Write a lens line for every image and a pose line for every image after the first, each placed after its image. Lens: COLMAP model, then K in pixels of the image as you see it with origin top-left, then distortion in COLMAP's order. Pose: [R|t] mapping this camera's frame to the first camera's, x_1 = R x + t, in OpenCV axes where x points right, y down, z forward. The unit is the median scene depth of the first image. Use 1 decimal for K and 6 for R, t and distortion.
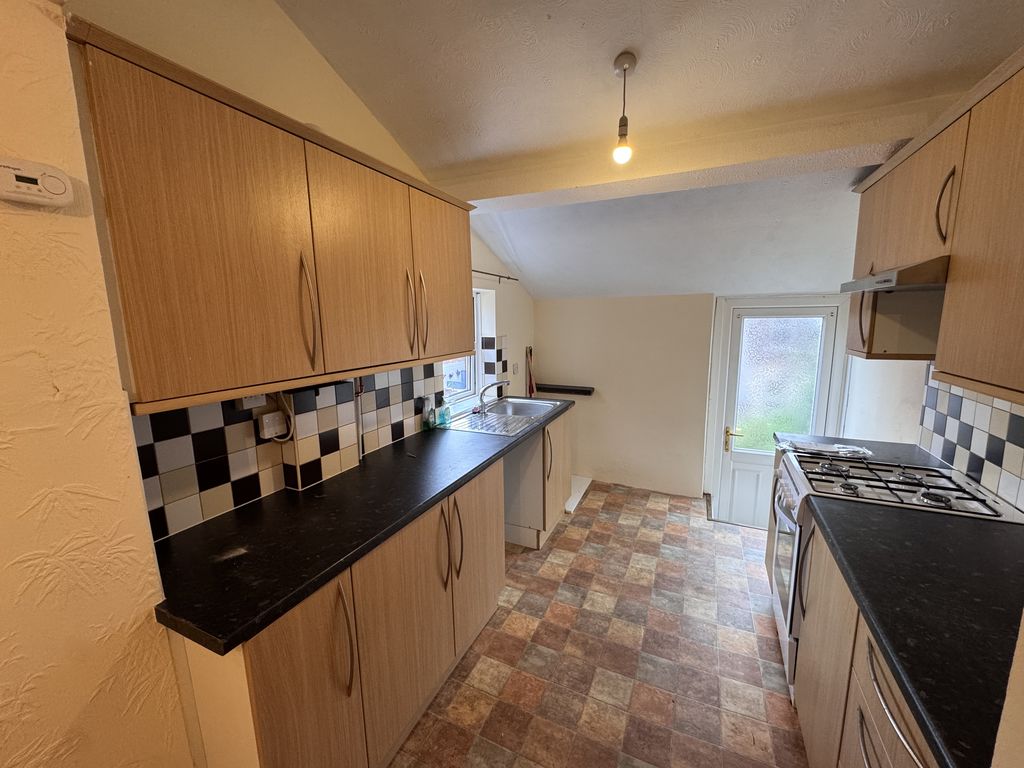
lens RADIAL K [[411.9, 0, 511.0], [0, 411.9, 381.1], [0, 0, 1]] dist [-0.001851, -0.000129]
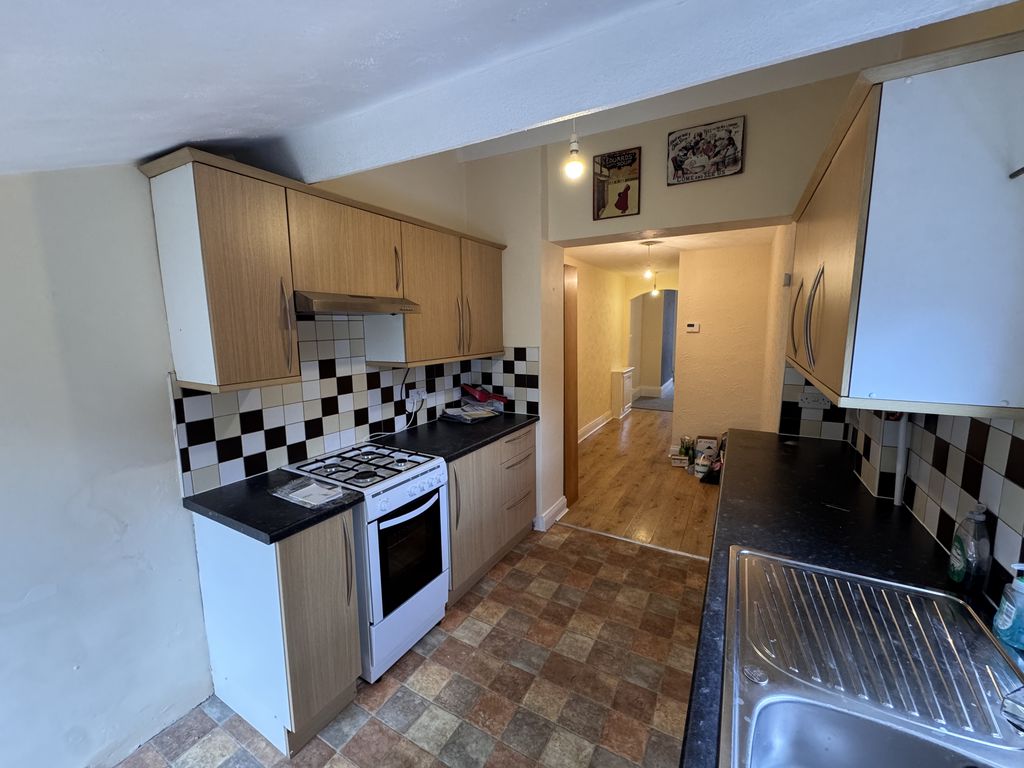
lens RADIAL K [[411.9, 0, 511.0], [0, 411.9, 381.1], [0, 0, 1]] dist [-0.001851, -0.000129]
pose [[-0.996360, 0.017018, 0.083528, 0.262865], [0.040344, 0.957321, 0.286197, -0.262799], [-0.075092, 0.288525, -0.954523, 1.601114]]
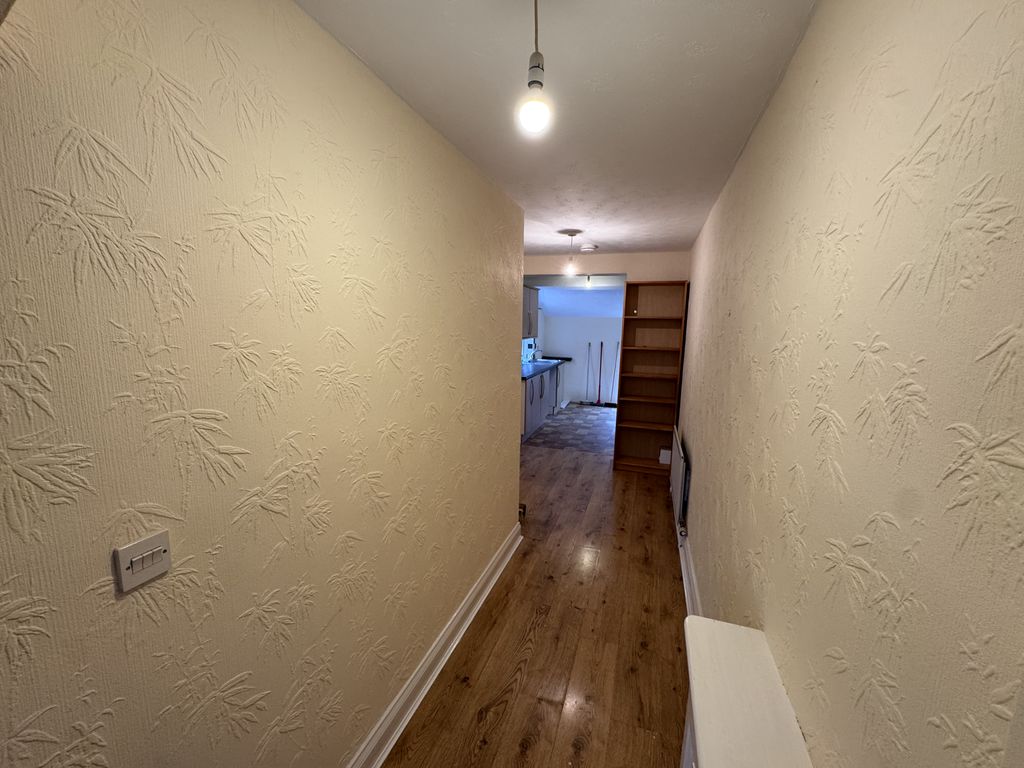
lens RADIAL K [[411.9, 0, 511.0], [0, 411.9, 381.1], [0, 0, 1]] dist [-0.001851, -0.000129]
pose [[0.994241, 0.011113, 0.106588, -0.639882], [-0.009506, 0.999834, -0.015567, 0.316917], [-0.106743, 0.014464, 0.994181, -2.082123]]
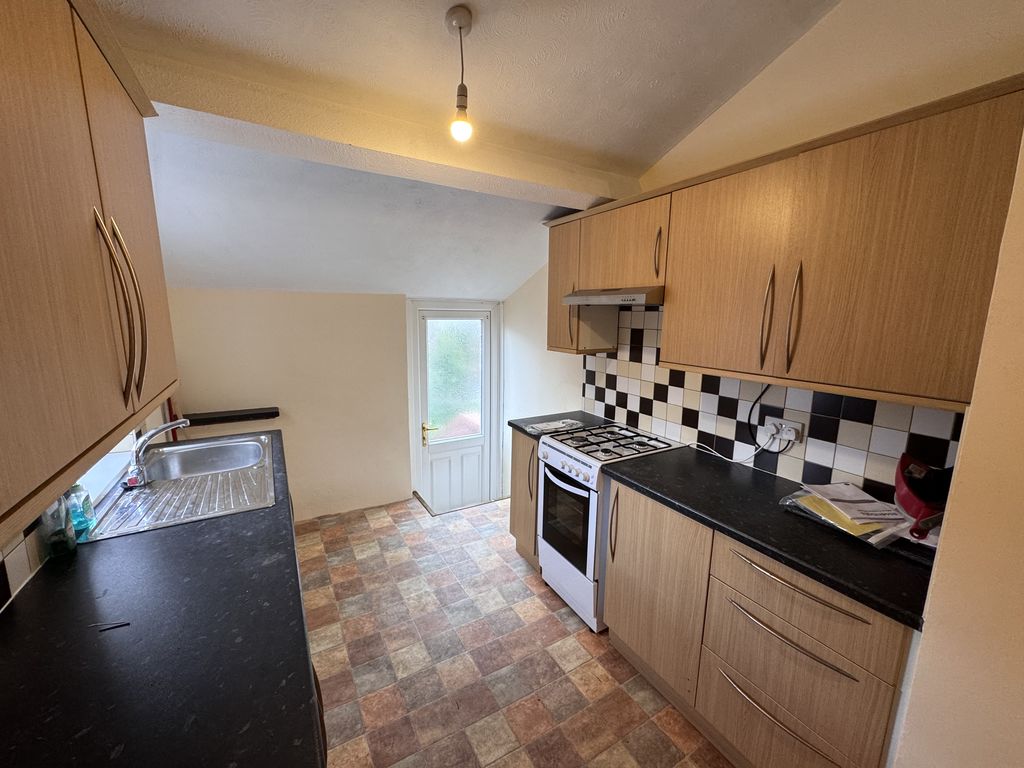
lens RADIAL K [[411.9, 0, 511.0], [0, 411.9, 381.1], [0, 0, 1]] dist [-0.001851, -0.000129]
pose [[0.571735, -0.115909, 0.812209, -0.310450], [0.107104, 0.992043, 0.066179, -0.067710], [-0.813417, 0.049154, 0.579600, 0.341951]]
